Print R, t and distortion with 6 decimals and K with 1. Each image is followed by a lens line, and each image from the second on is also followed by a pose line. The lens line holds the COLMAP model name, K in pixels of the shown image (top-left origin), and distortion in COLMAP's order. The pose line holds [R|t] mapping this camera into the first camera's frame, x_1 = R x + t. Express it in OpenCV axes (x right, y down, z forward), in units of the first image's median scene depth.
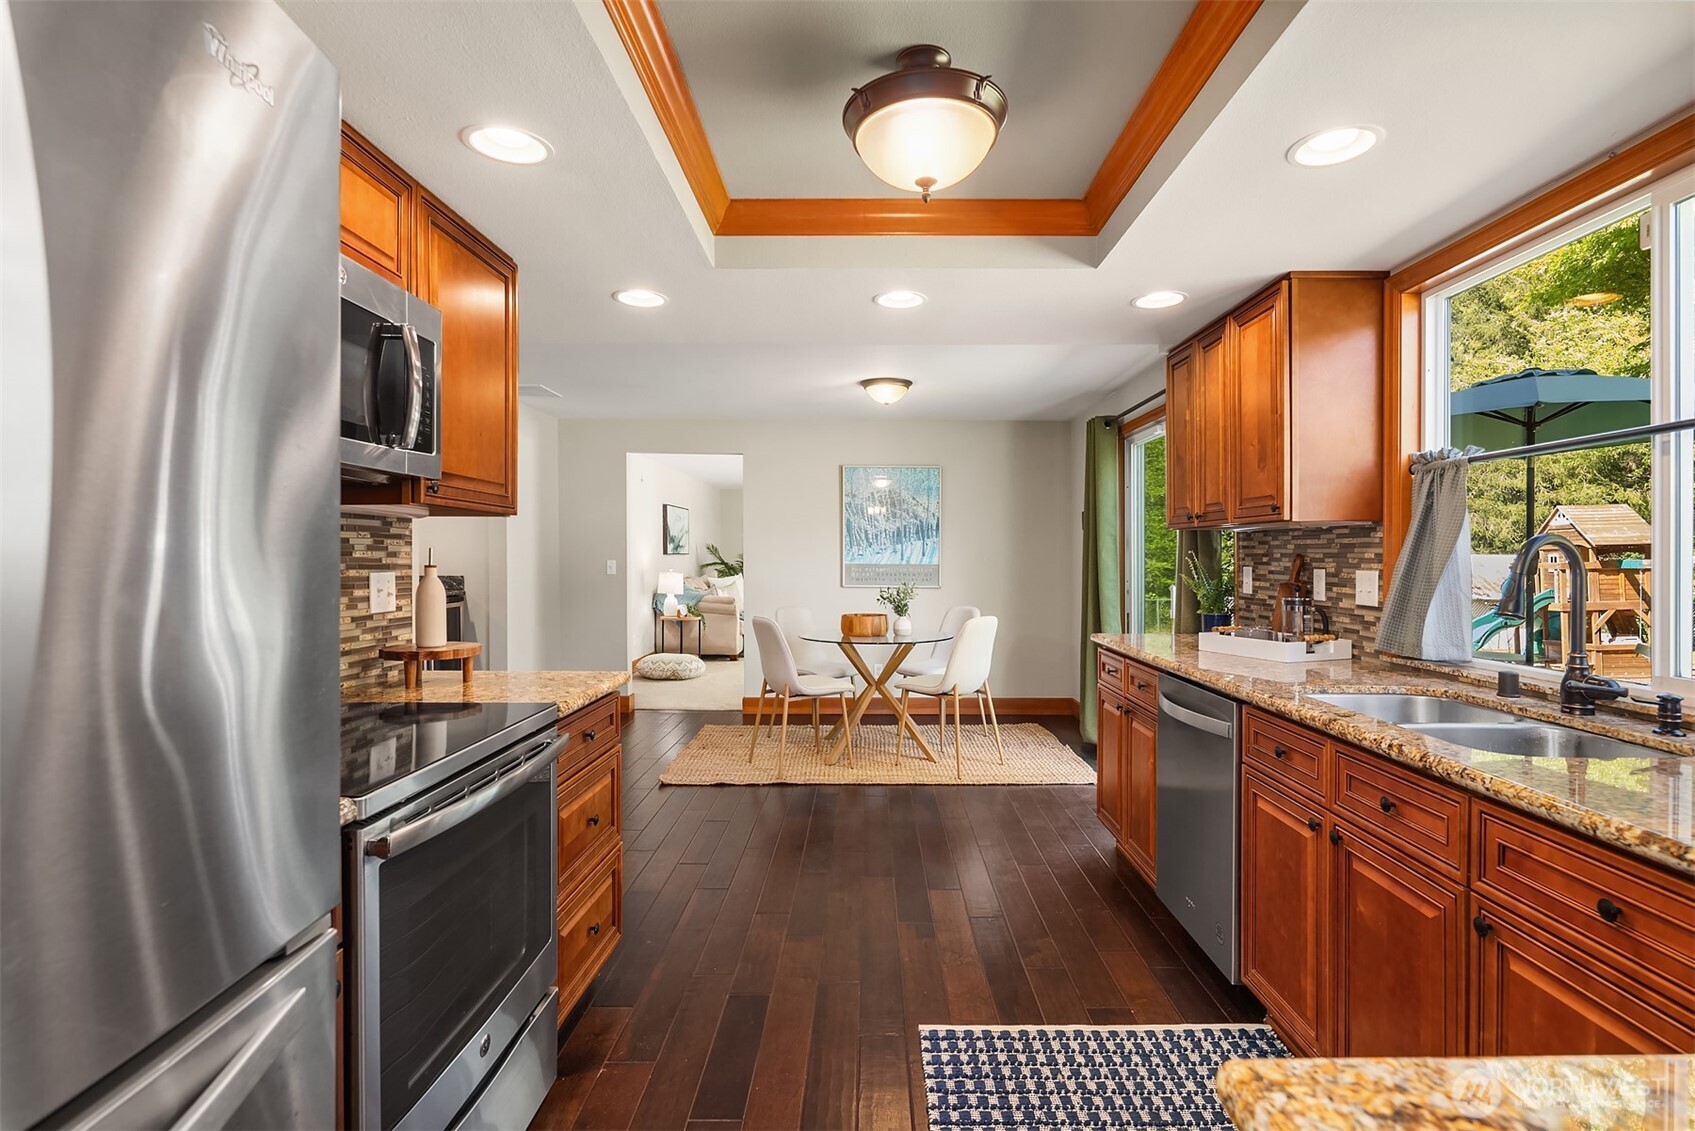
lens RADIAL K [[819.4, 0, 847.7], [0, 819.4, 560.4], [0, 0, 1]] dist [0.000614, 0.000026]
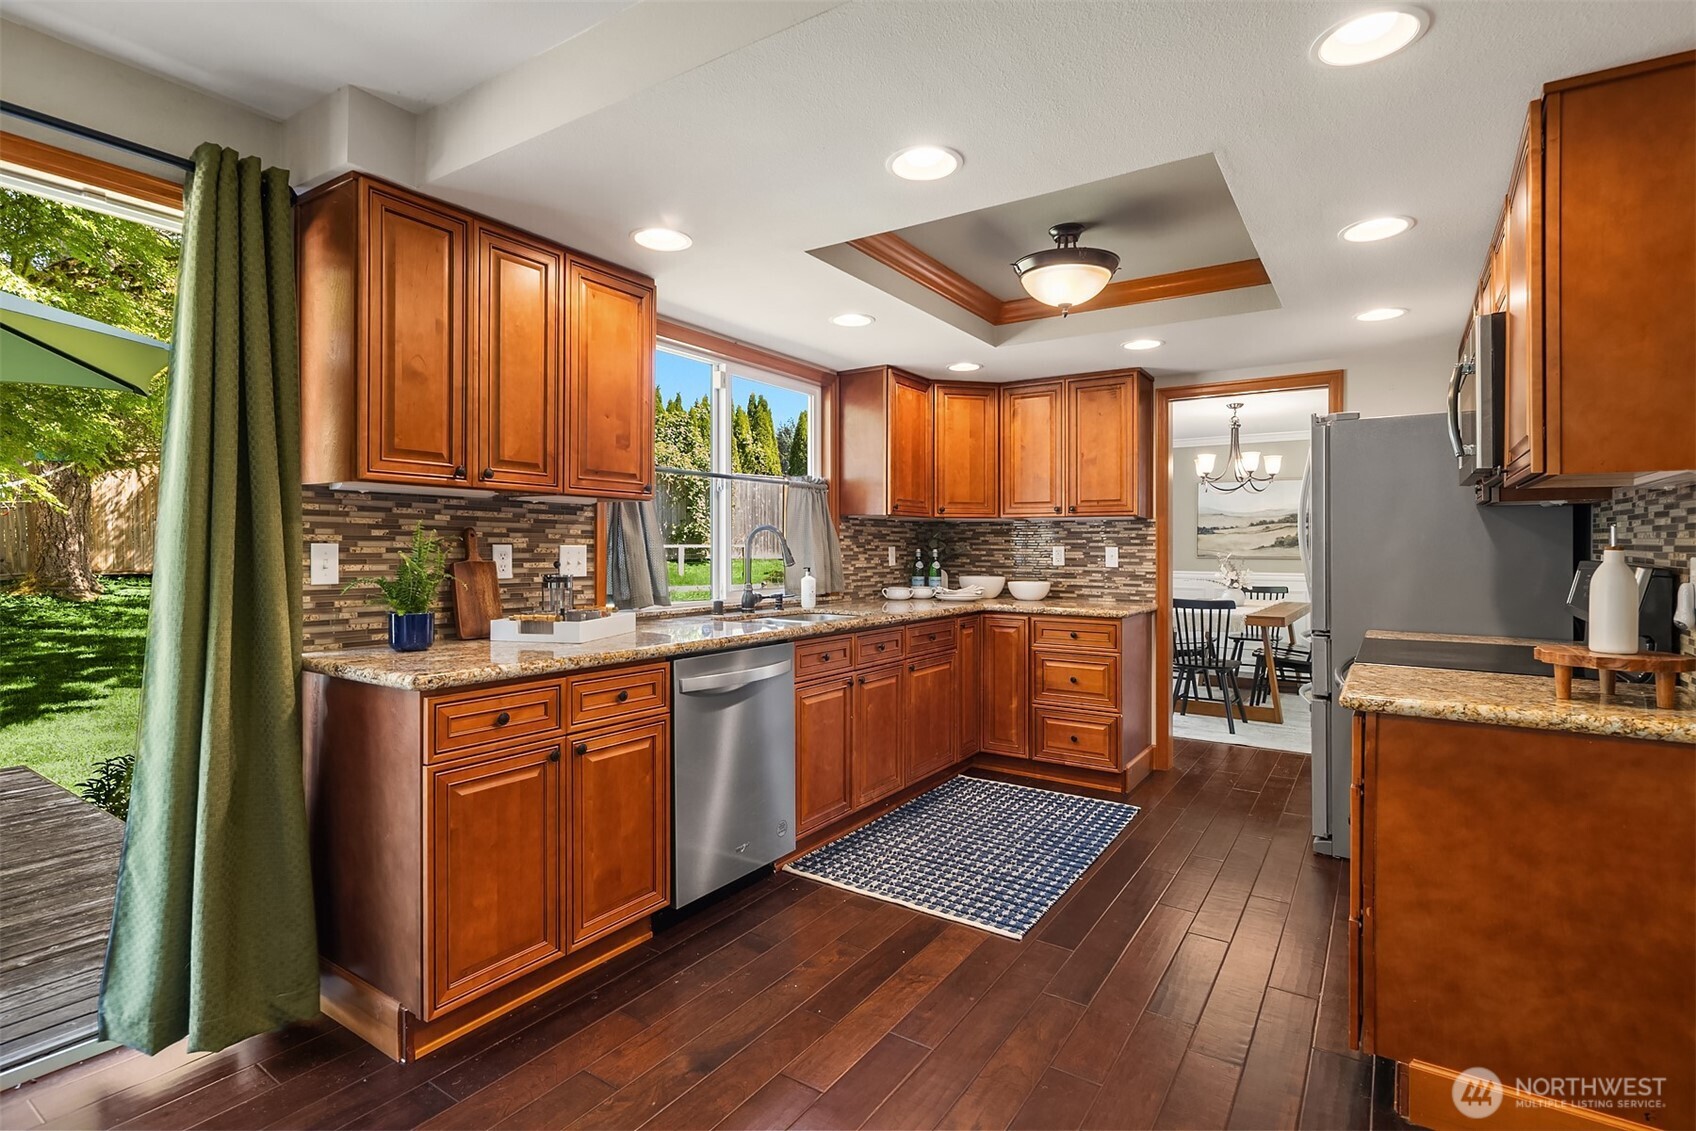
lens RADIAL K [[819.9, 0, 843.5], [0, 819.9, 551.1], [0, 0, 1]] dist [0.000614, 0.000026]
pose [[-0.840029, -0.001548, 0.542540, -0.252809], [0.002255, 0.999977, 0.006345, 0.013348], [-0.542538, 0.006554, -0.840006, 1.614882]]
